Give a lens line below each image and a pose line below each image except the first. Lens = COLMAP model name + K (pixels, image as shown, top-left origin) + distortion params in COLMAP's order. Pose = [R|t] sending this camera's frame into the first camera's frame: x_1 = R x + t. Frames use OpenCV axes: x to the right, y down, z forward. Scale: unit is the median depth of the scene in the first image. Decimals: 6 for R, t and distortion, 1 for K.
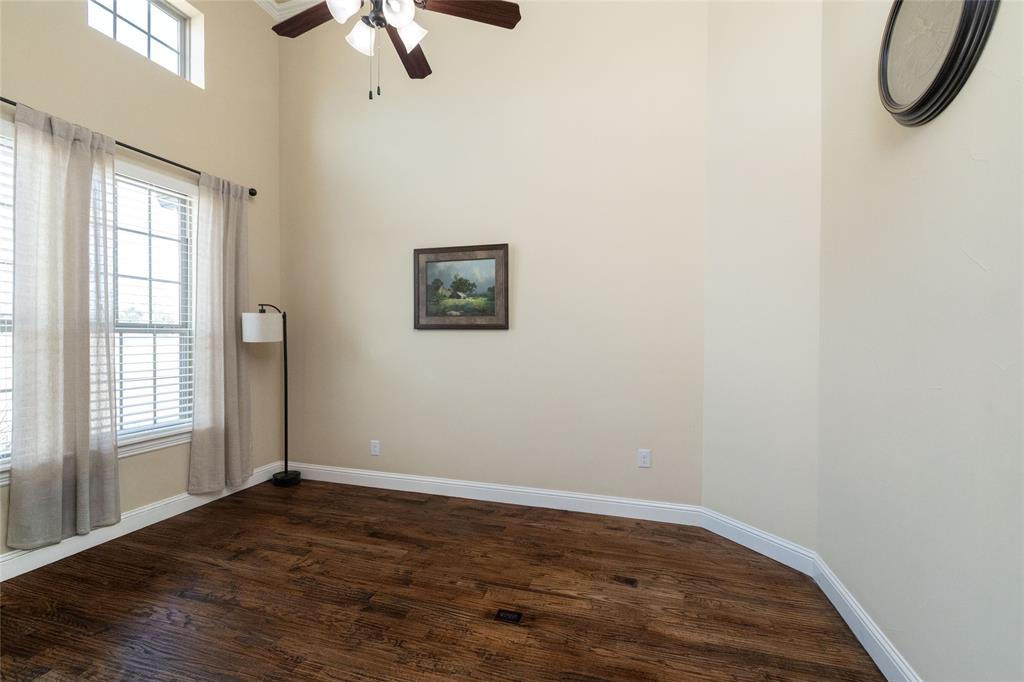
lens RADIAL K [[436.2, 0, 511.6], [0, 436.2, 338.3], [0, 0, 1]] dist [0.000635, 0.000438]
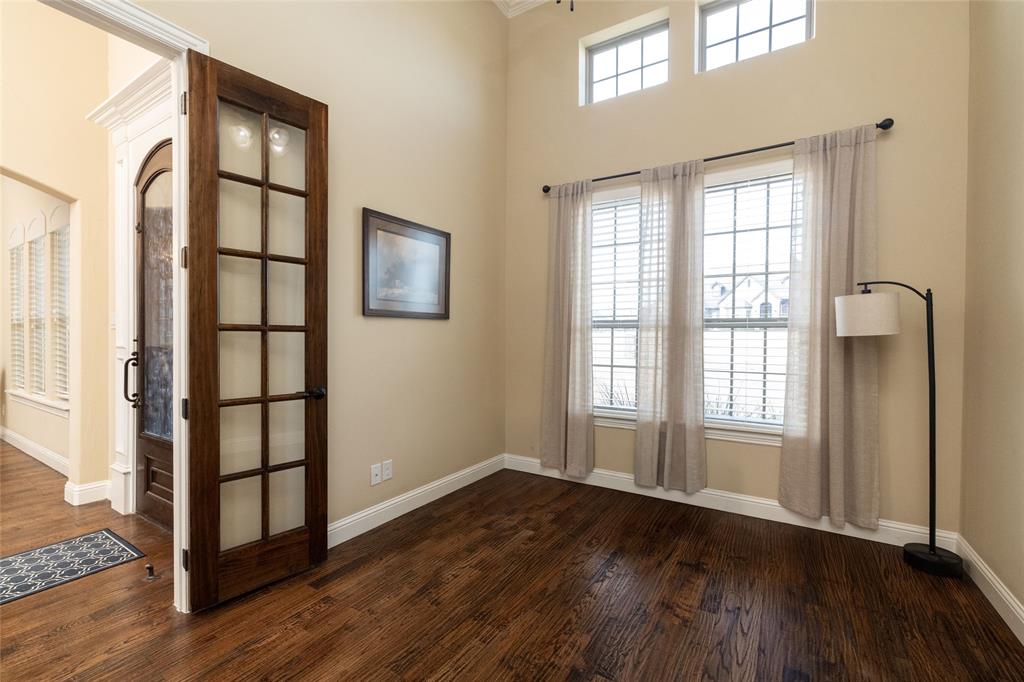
lens RADIAL K [[436.2, 0, 510.8], [0, 436.2, 343.0], [0, 0, 1]] dist [0.000635, 0.000438]
pose [[-0.262224, 0.000340, -0.965007, 0.293971], [-0.016969, 0.999844, 0.004963, 0.028537], [0.964858, 0.017677, -0.262177, 0.732417]]
